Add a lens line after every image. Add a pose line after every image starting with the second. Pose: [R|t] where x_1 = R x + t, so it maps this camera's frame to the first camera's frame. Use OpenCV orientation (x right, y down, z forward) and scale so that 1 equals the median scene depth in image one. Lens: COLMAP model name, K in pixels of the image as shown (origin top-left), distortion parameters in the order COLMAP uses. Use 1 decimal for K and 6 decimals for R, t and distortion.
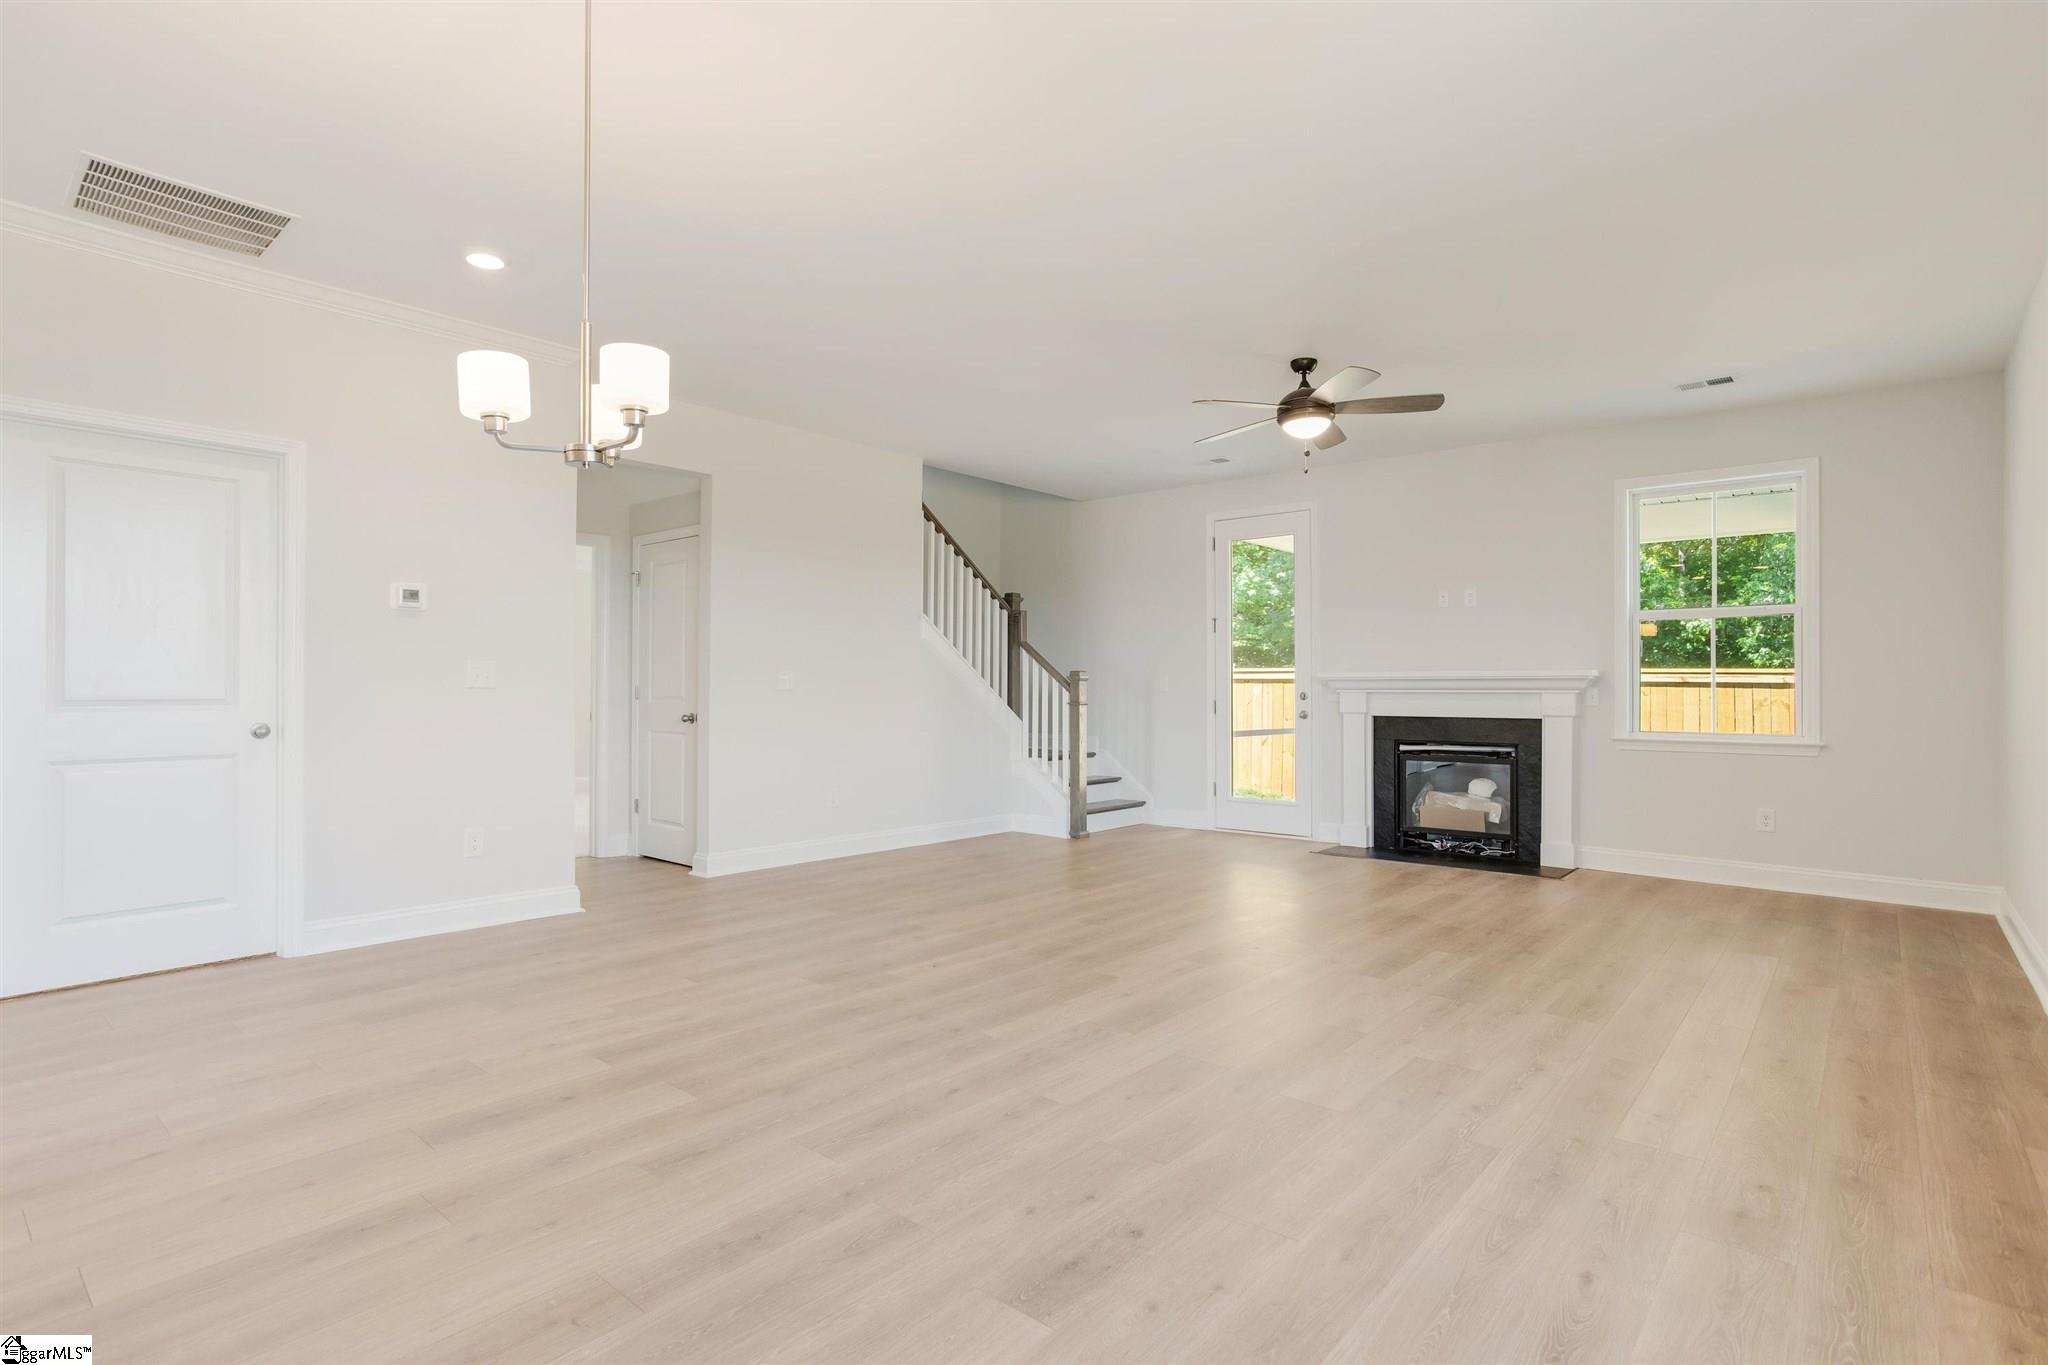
lens RADIAL K [[1011.3, 0, 1024.0], [0, 1011.3, 682.5], [0, 0, 1]] dist [-0.019901, 0.000321]
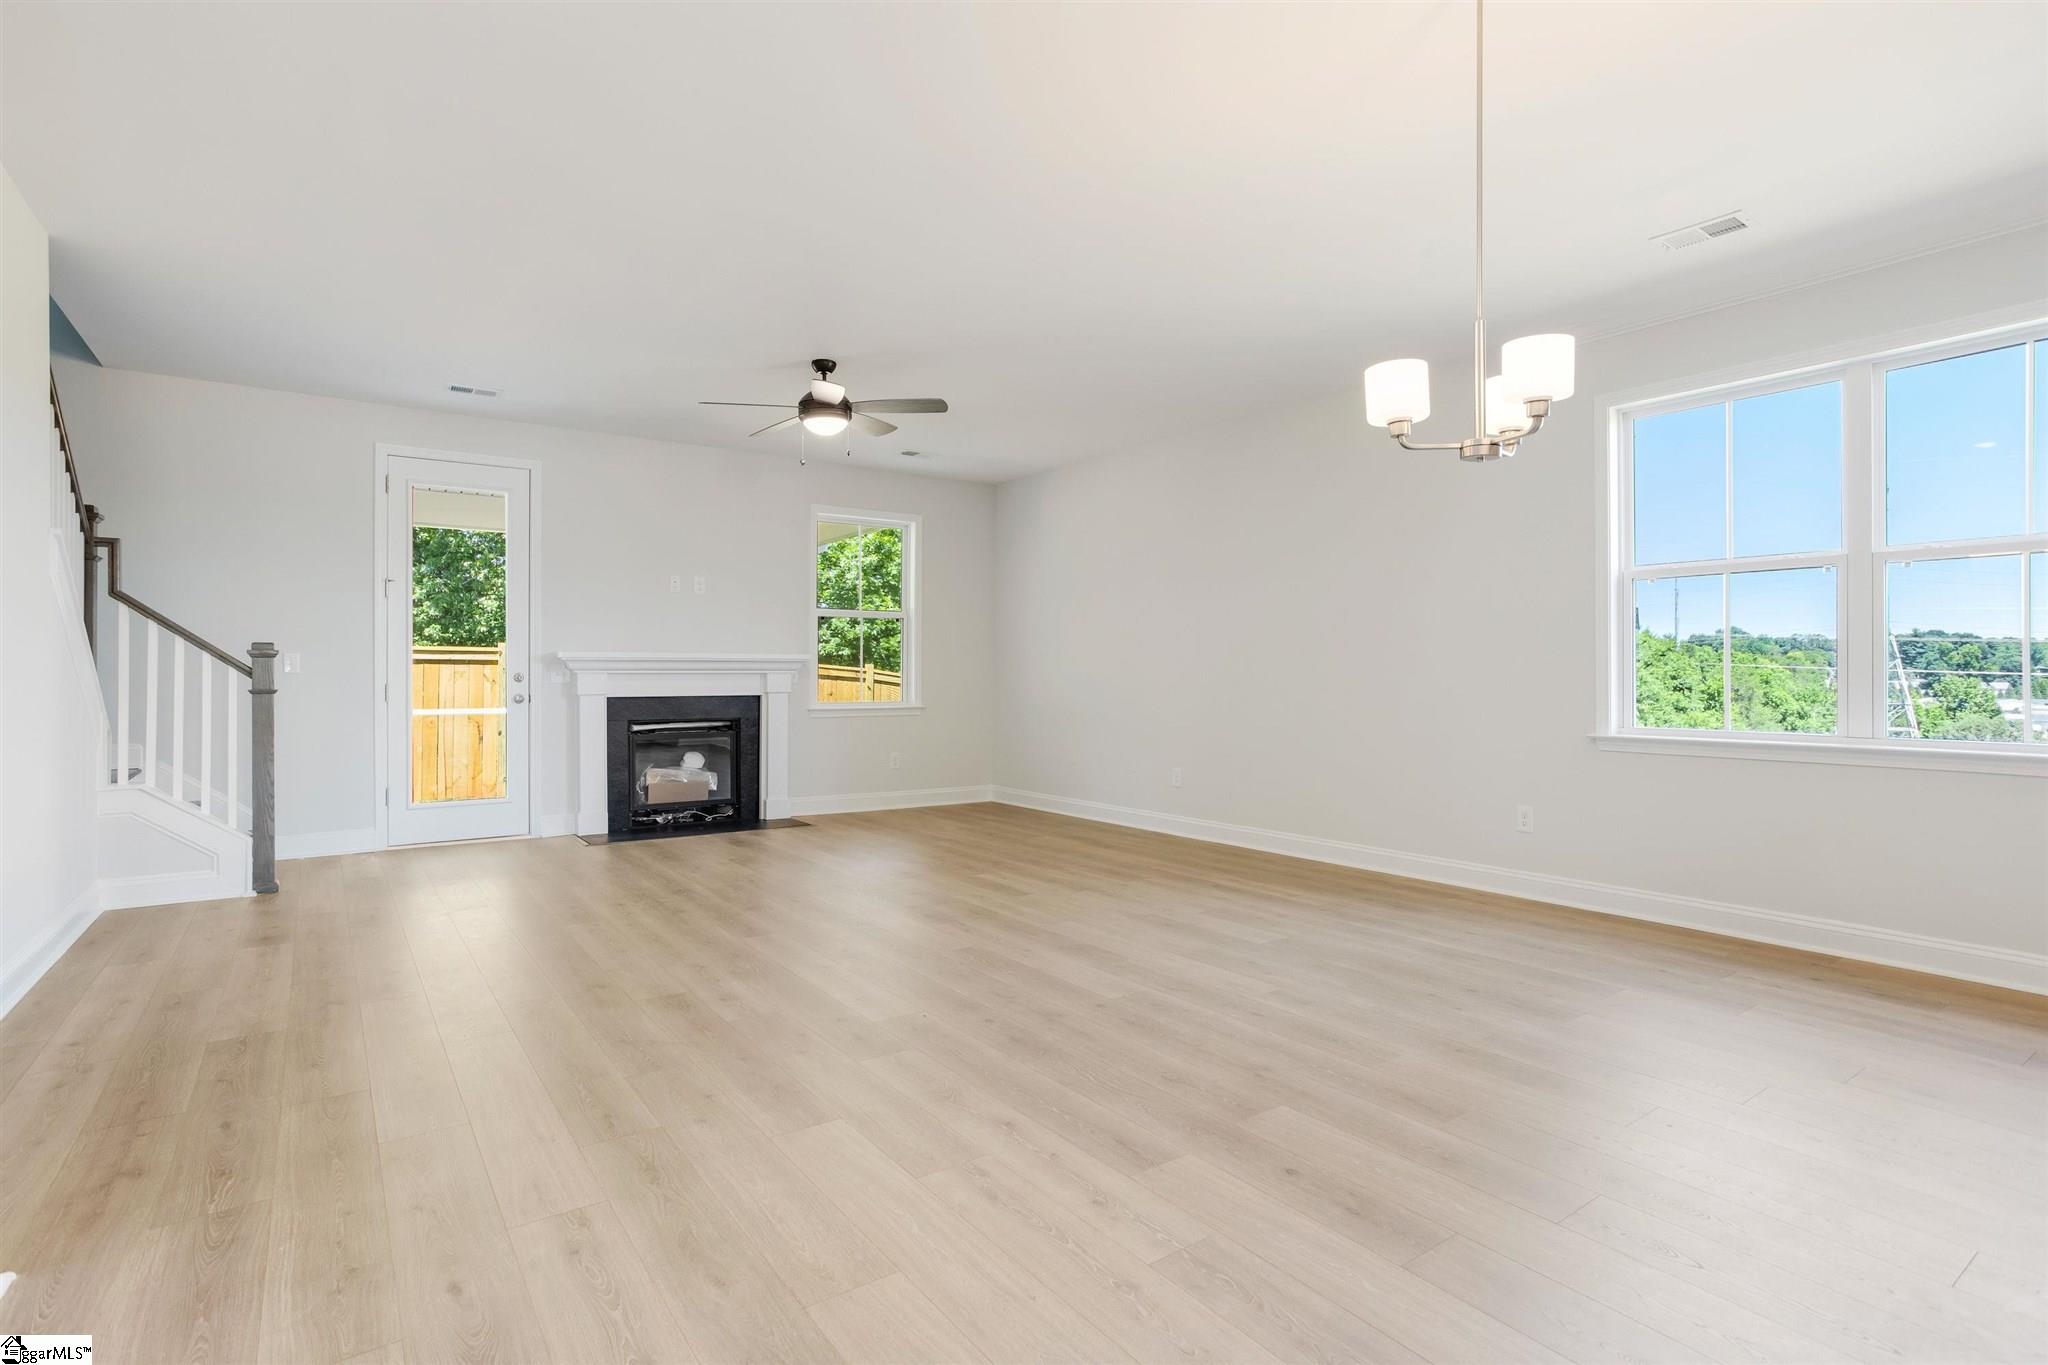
lens RADIAL K [[988.2, 0, 1024.0], [0, 988.2, 682.5], [0, 0, 1]] dist [-0.023737, 0.000423]
pose [[0.243437, -0.012126, 0.969841, -0.498564], [-0.005920, 0.999885, 0.013988, 0.003106], [-0.969899, -0.009146, 0.243337, 0.399615]]
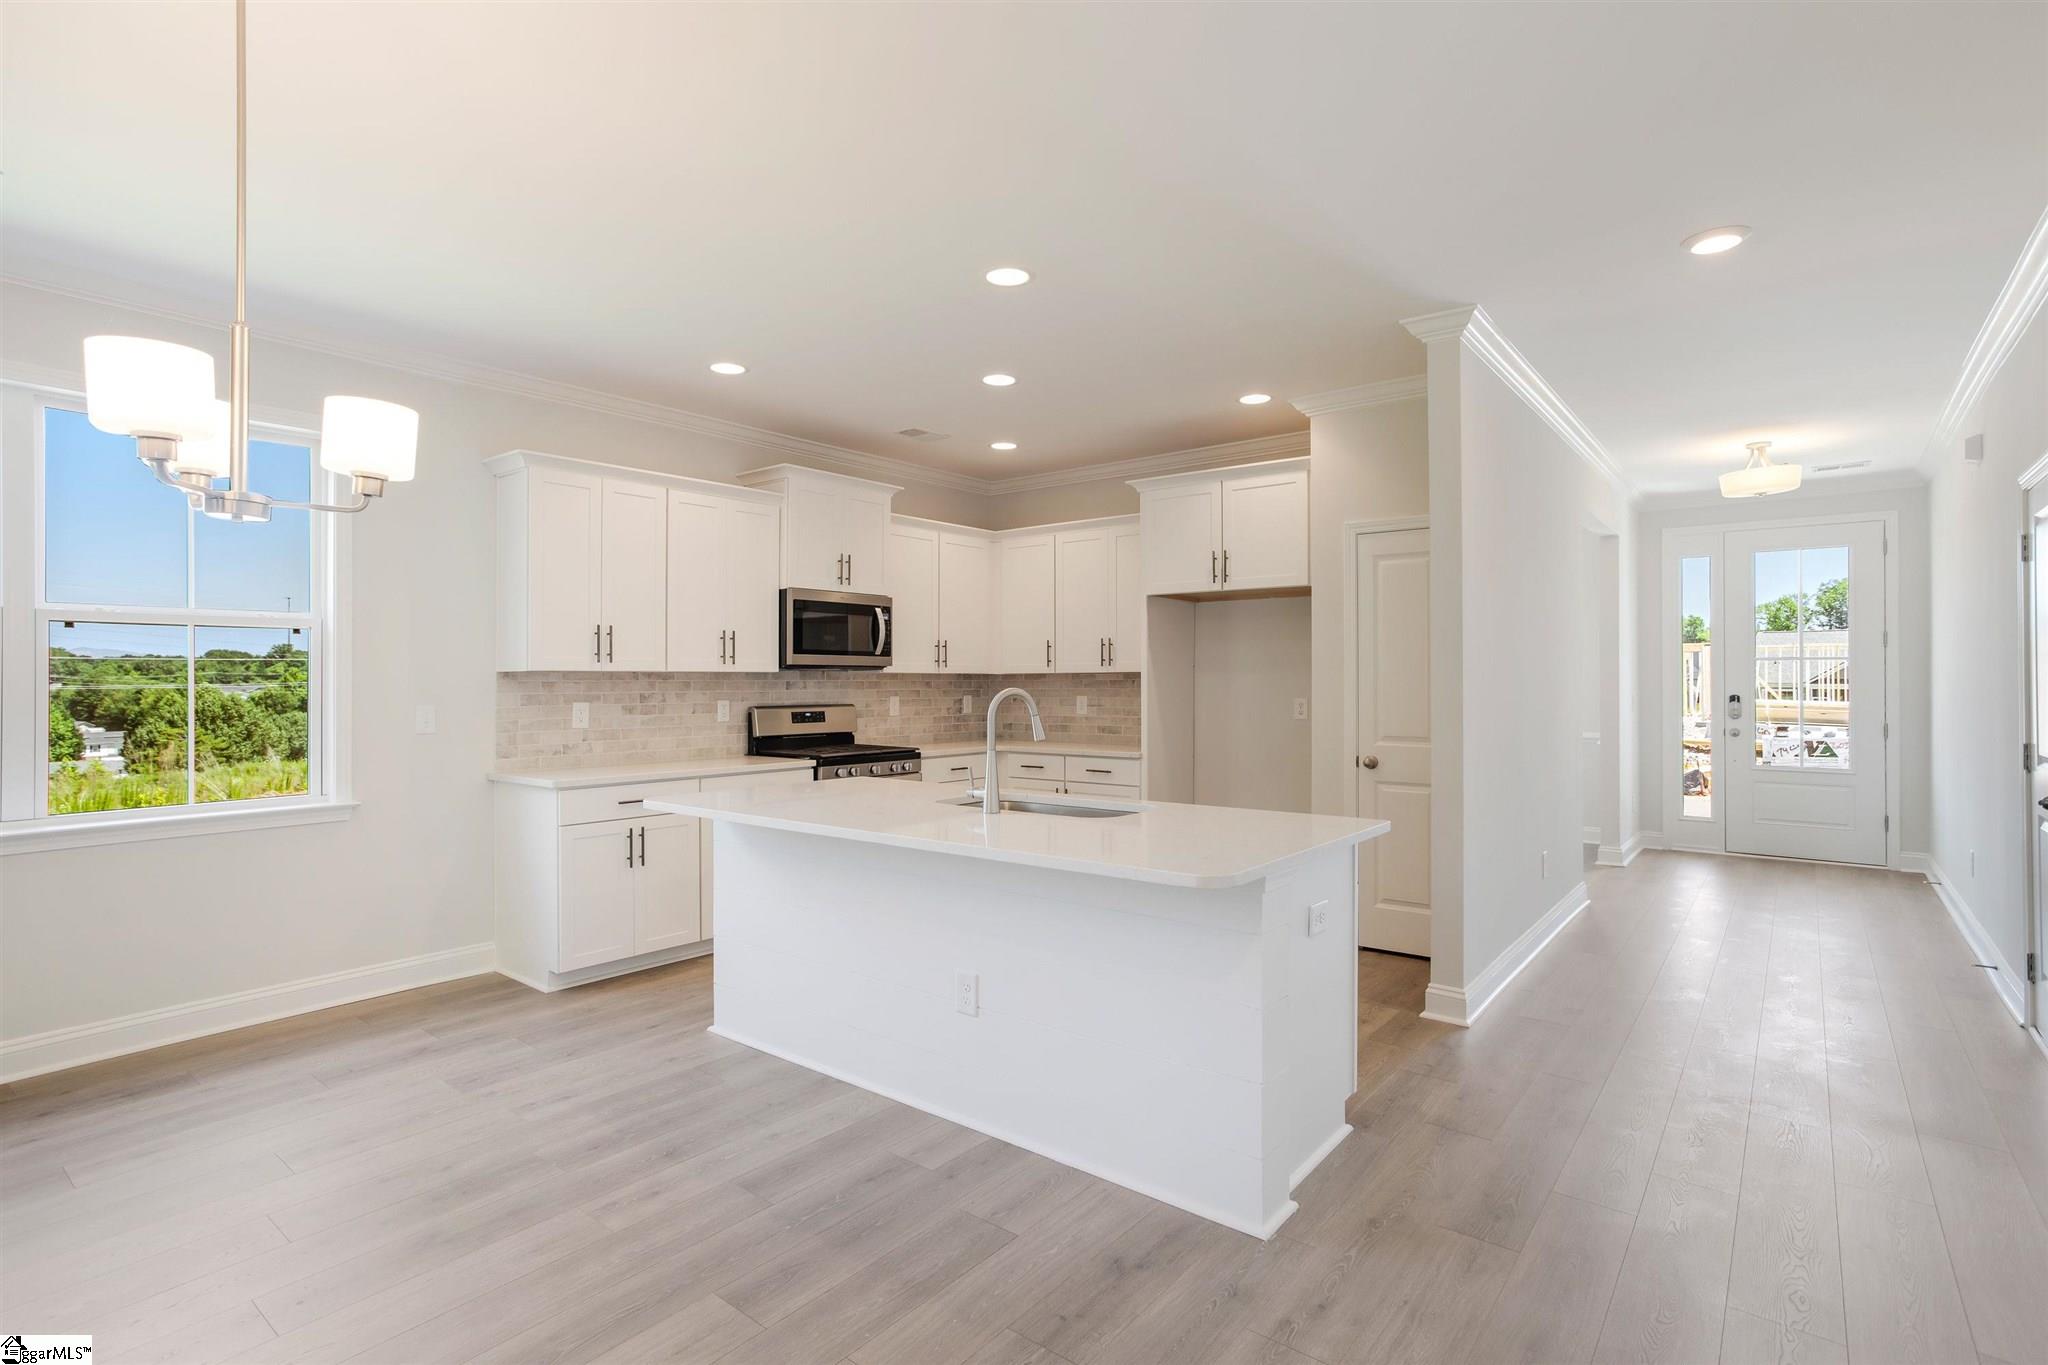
lens RADIAL K [[1007.3, 0, 1024.0], [0, 1007.3, 682.5], [0, 0, 1]] dist [-0.001171, 0.000863]
pose [[-0.998547, -0.006477, -0.053489, -0.309680], [-0.006067, 0.999951, -0.007837, -0.027210], [0.053537, -0.007501, -0.998538, 0.596217]]
